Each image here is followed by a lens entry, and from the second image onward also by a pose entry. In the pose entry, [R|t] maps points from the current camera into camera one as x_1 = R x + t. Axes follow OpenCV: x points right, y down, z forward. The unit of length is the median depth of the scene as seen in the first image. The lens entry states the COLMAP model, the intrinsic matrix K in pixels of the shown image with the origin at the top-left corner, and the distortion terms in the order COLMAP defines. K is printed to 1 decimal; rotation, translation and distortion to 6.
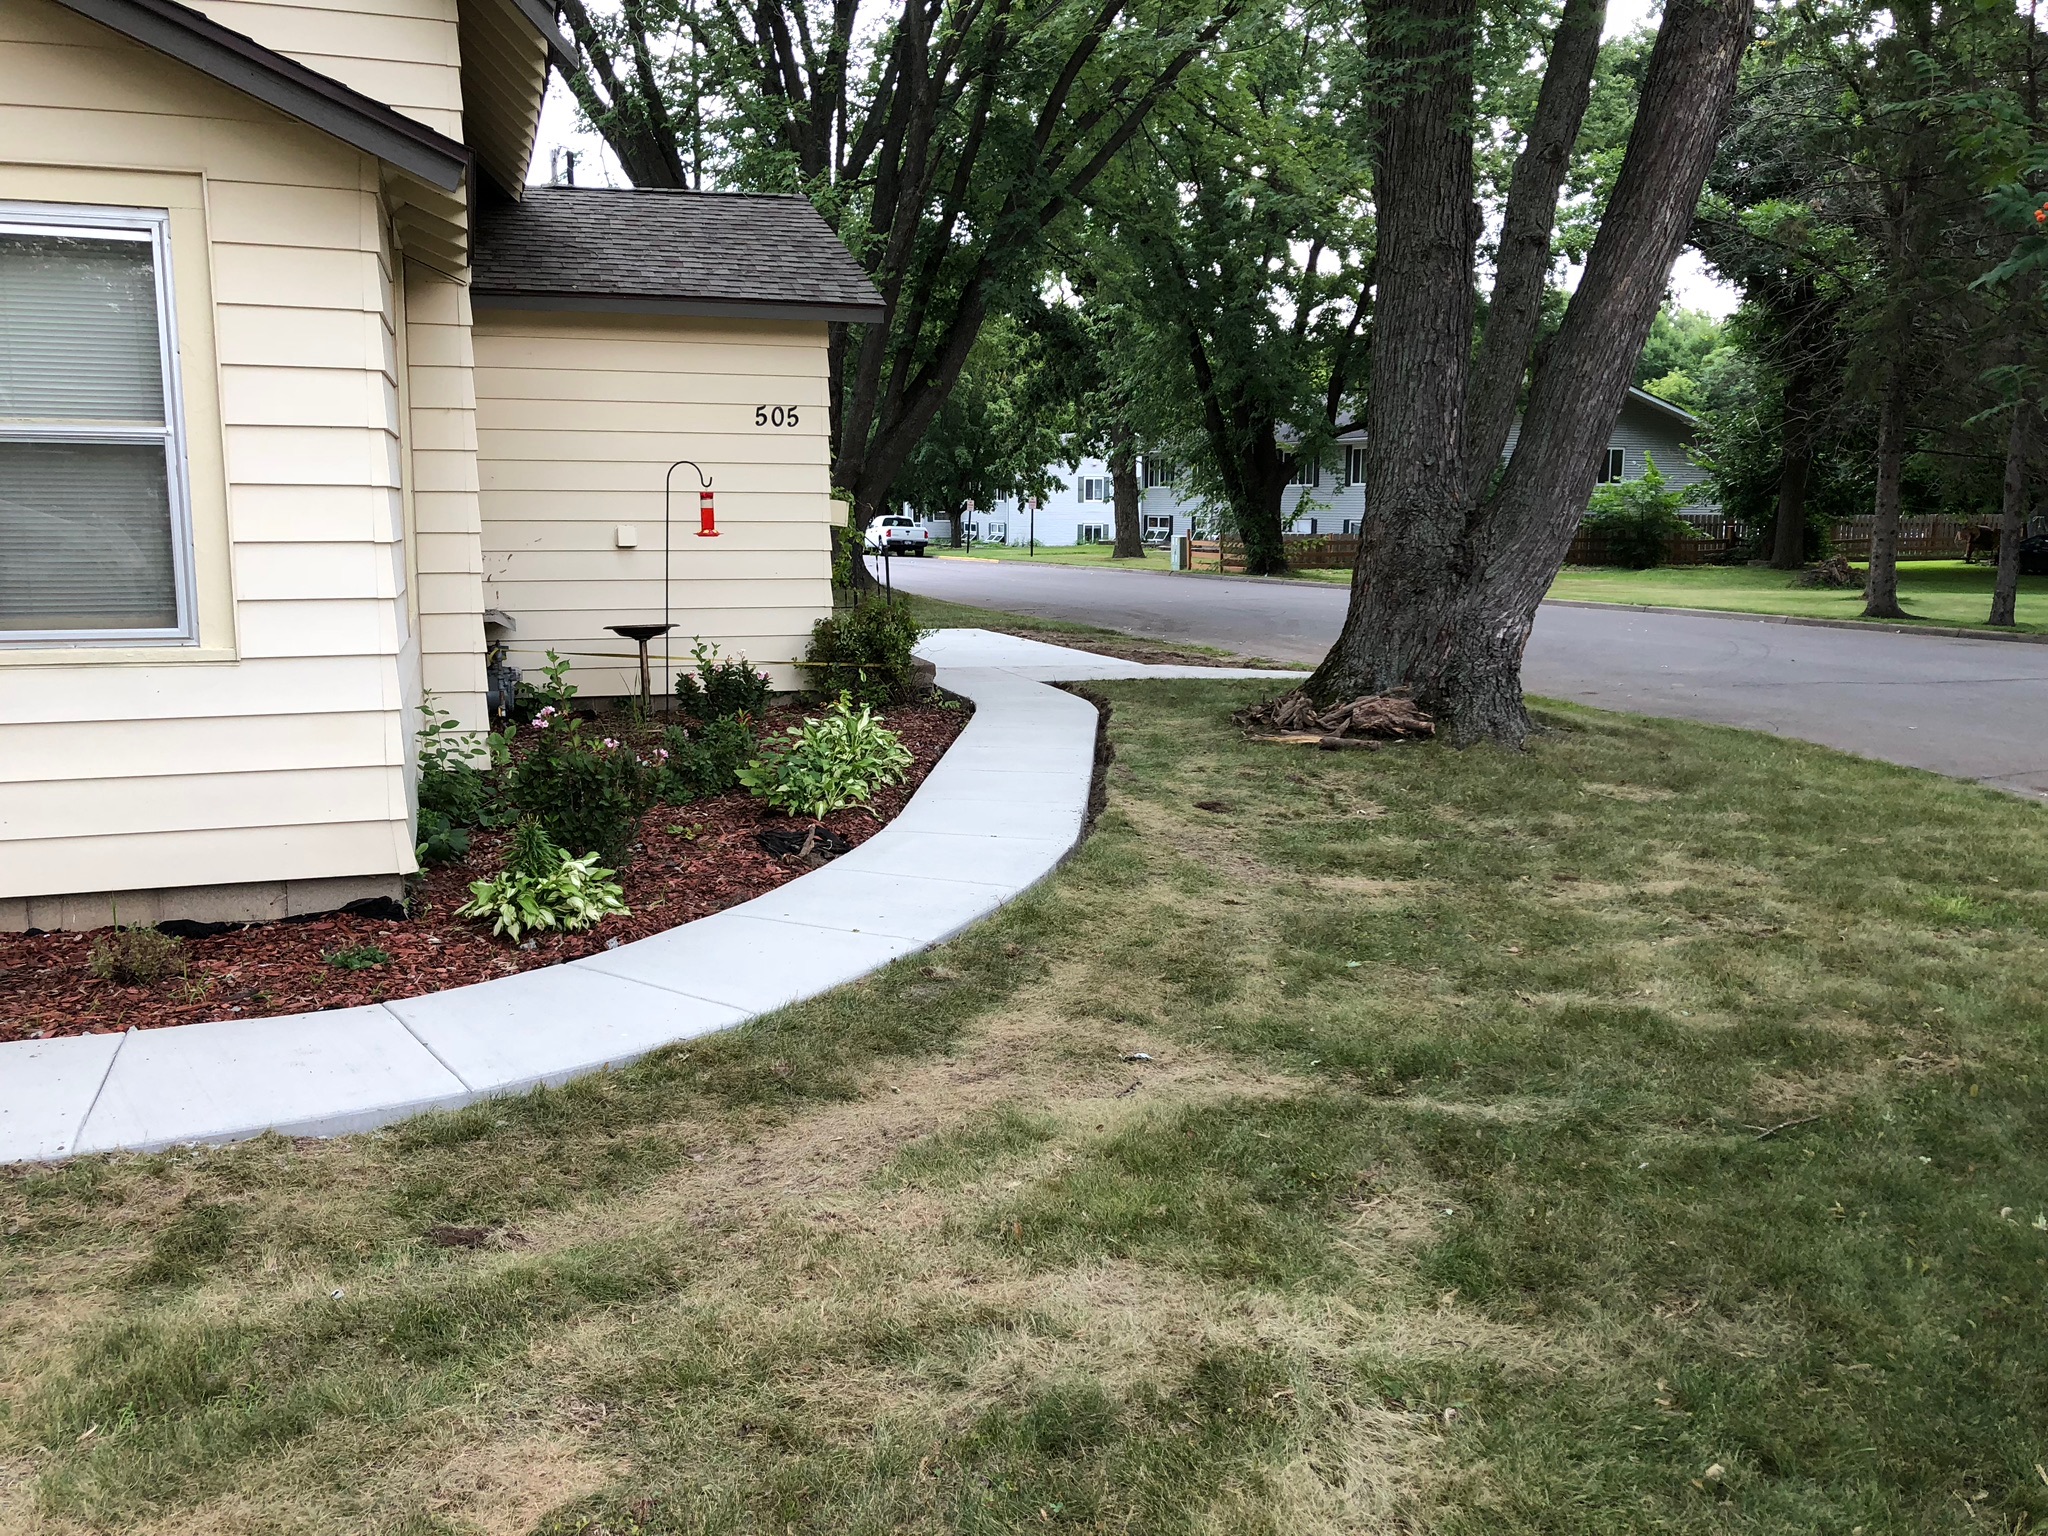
lens RADIAL K [[1686.9, 0, 1026.4], [0, 1686.9, 778.8], [0, 0, 1]] dist [0.016532, 0.012458]
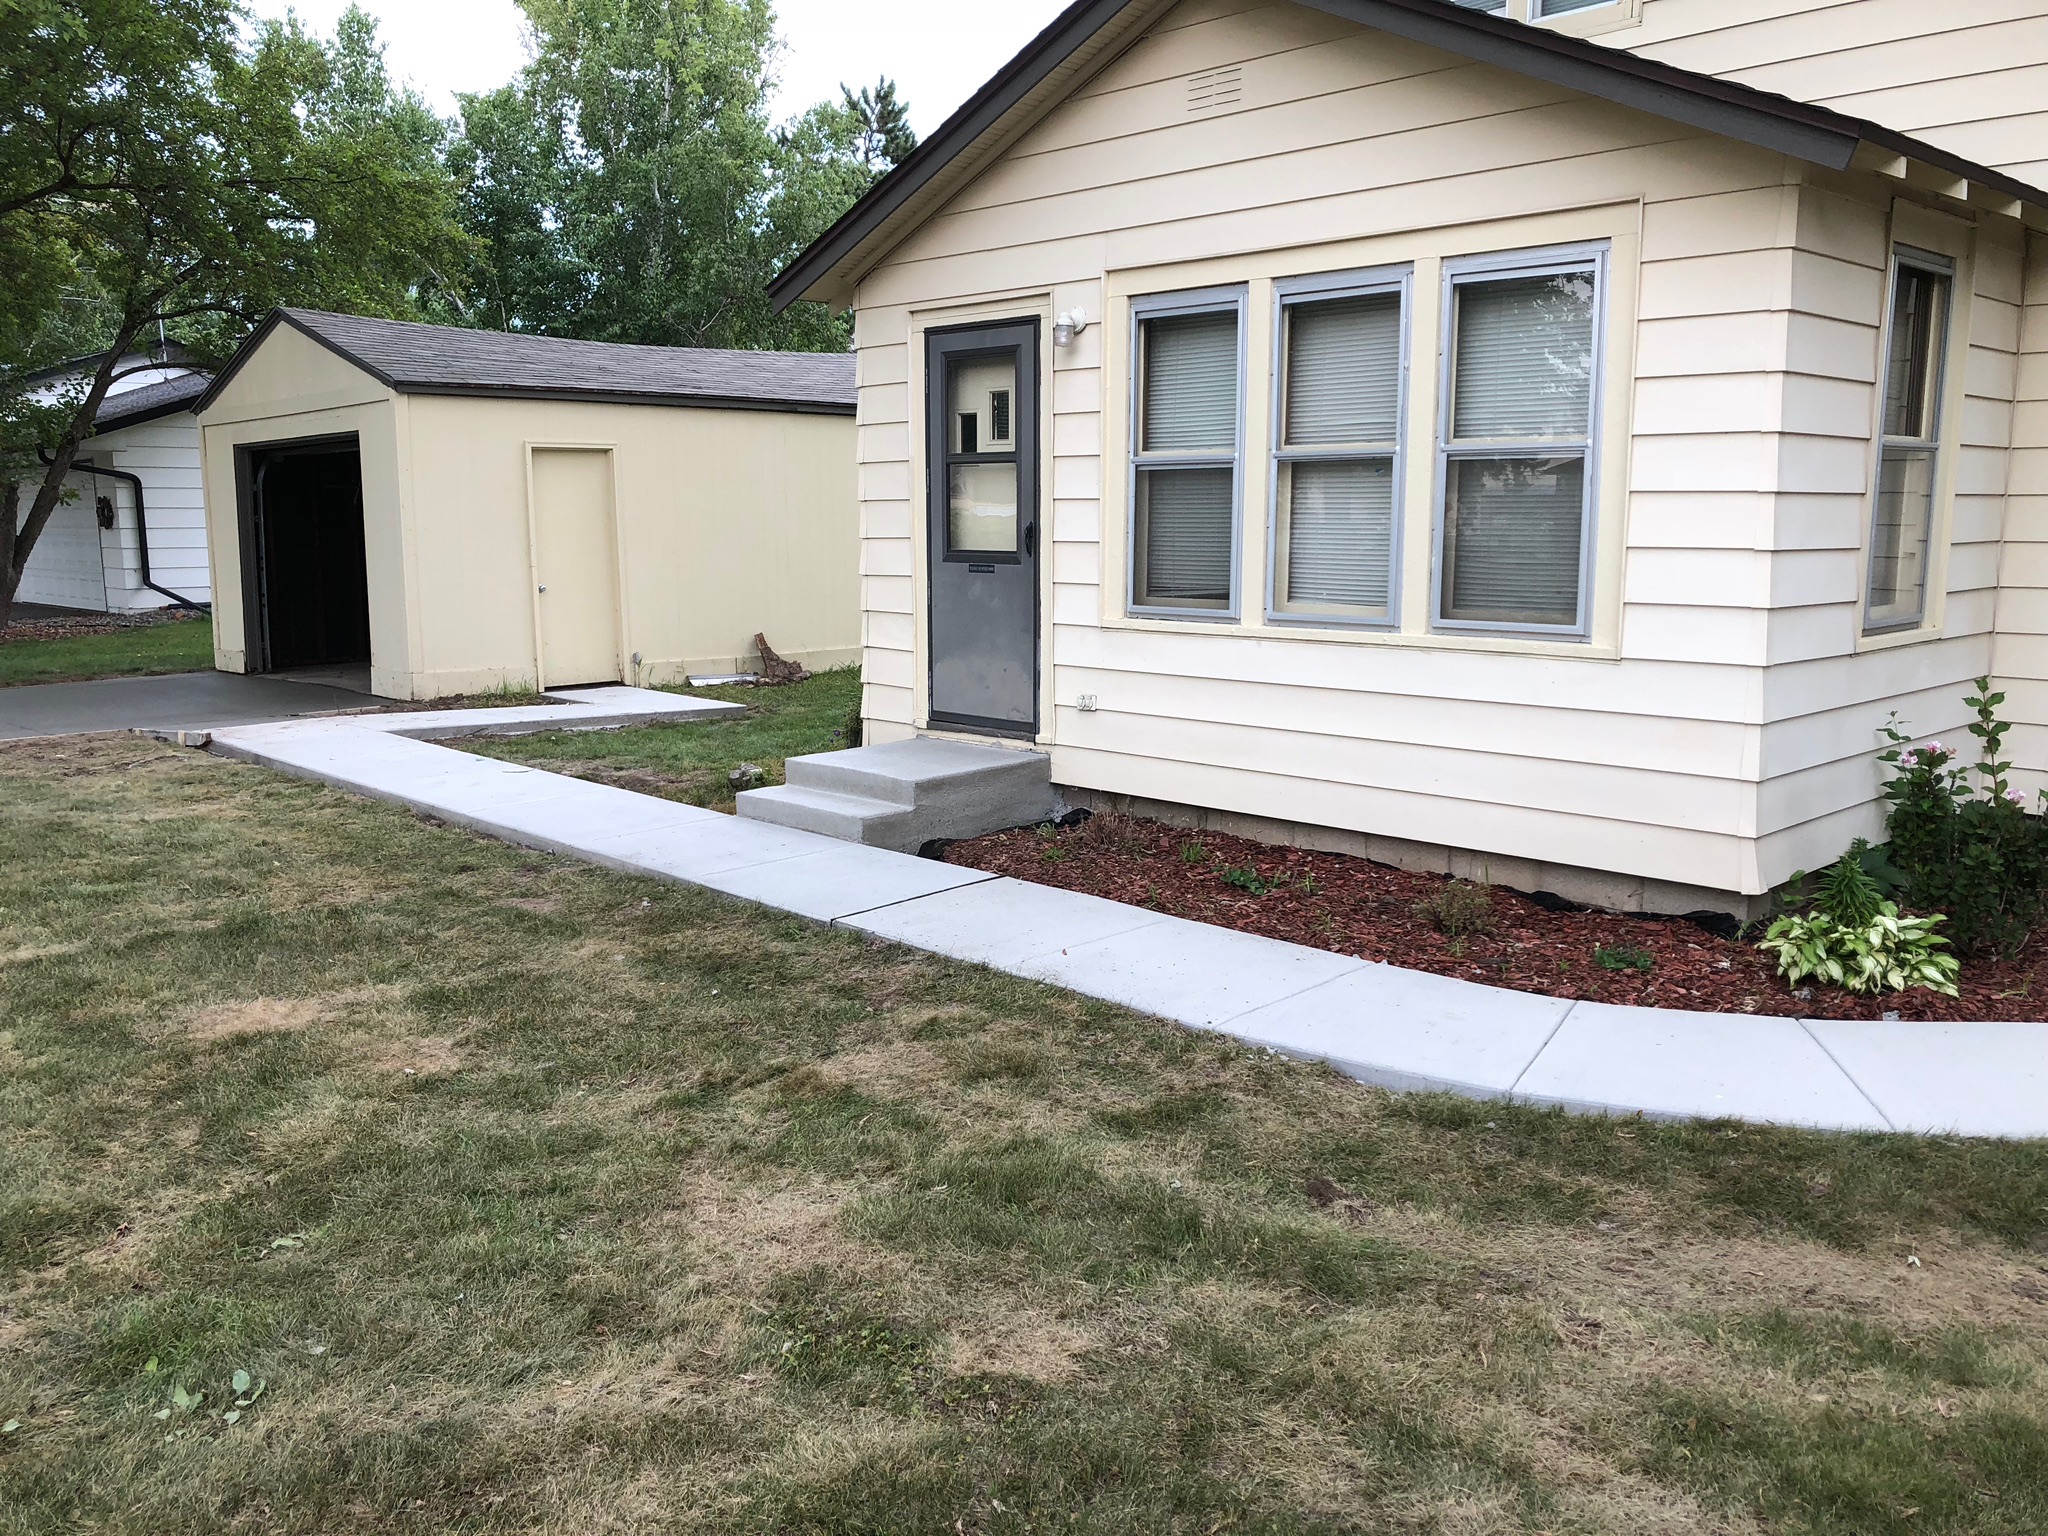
lens RADIAL K [[1686.9, 0, 1025.9], [0, 1686.9, 758.9], [0, 0, 1]] dist [0.016532, 0.012458]
pose [[0.436508, 0.127205, -0.890663, 0.392661], [-0.146256, 0.986819, 0.069259, -0.034729], [0.887733, 0.100032, 0.449359, 0.262073]]
